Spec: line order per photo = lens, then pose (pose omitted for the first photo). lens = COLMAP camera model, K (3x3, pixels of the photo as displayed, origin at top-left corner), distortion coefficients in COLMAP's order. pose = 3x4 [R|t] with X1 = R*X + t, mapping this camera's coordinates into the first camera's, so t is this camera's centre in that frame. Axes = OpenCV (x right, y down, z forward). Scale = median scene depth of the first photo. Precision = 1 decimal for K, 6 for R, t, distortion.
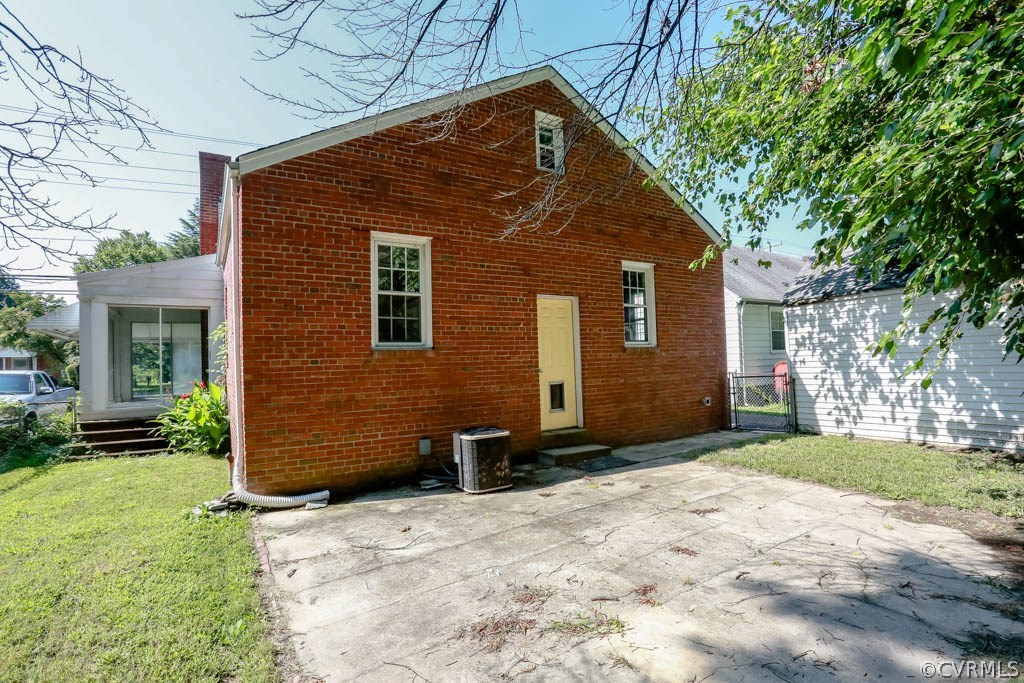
lens RADIAL K [[496.1, 0, 516.7], [0, 496.1, 352.1], [0, 0, 1]] dist [-0.081778, 0.037360]
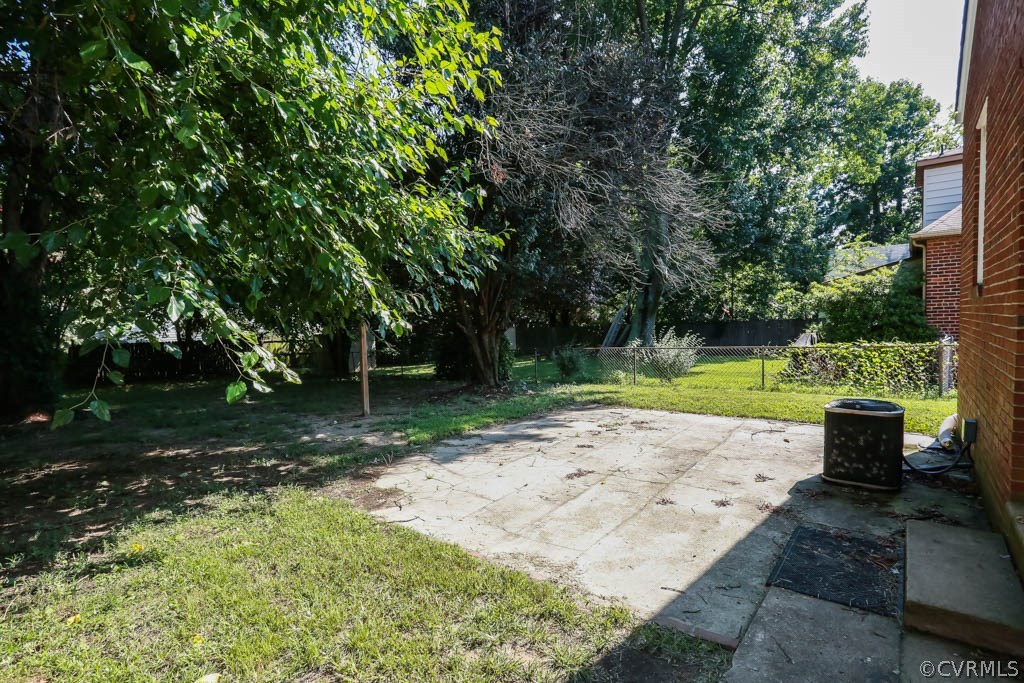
lens RADIAL K [[496.1, 0, 516.7], [0, 496.1, 352.1], [0, 0, 1]] dist [-0.081778, 0.037360]
pose [[-0.949231, 0.083347, -0.303339, 0.825431], [0.071217, 0.996164, 0.050854, 0.009822], [0.306414, 0.026669, -0.951525, 1.992275]]
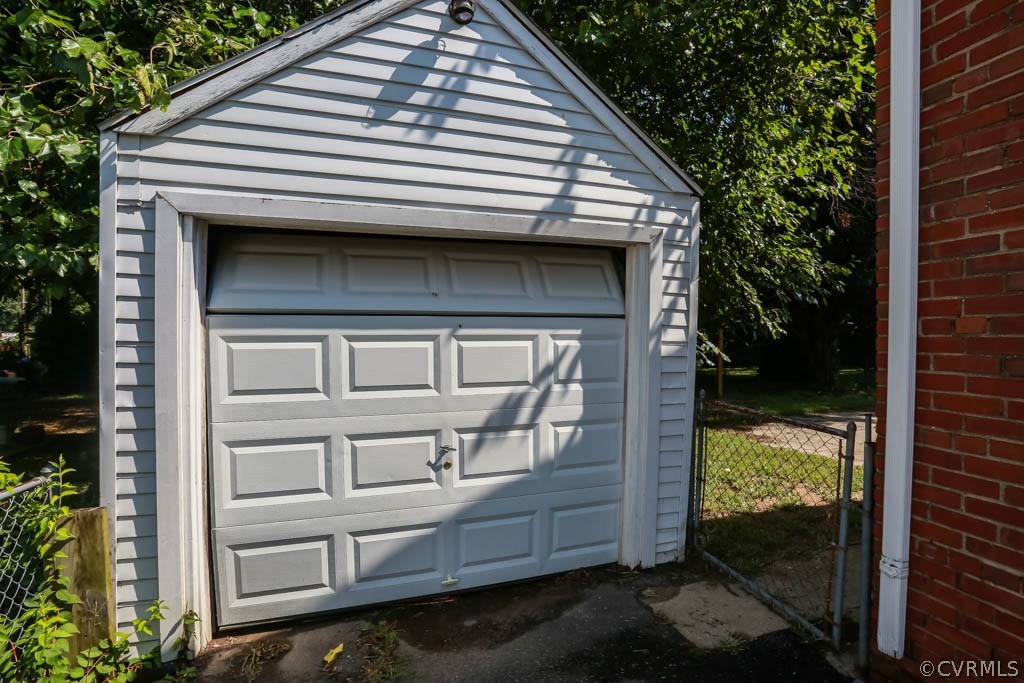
lens RADIAL K [[496.1, 0, 516.7], [0, 496.1, 352.1], [0, 0, 1]] dist [-0.081778, 0.037360]
pose [[-0.962550, 0.043169, 0.267646, 1.129616], [0.047152, 0.998852, 0.008469, 0.003487], [-0.266973, 0.020772, -0.963480, 2.689069]]
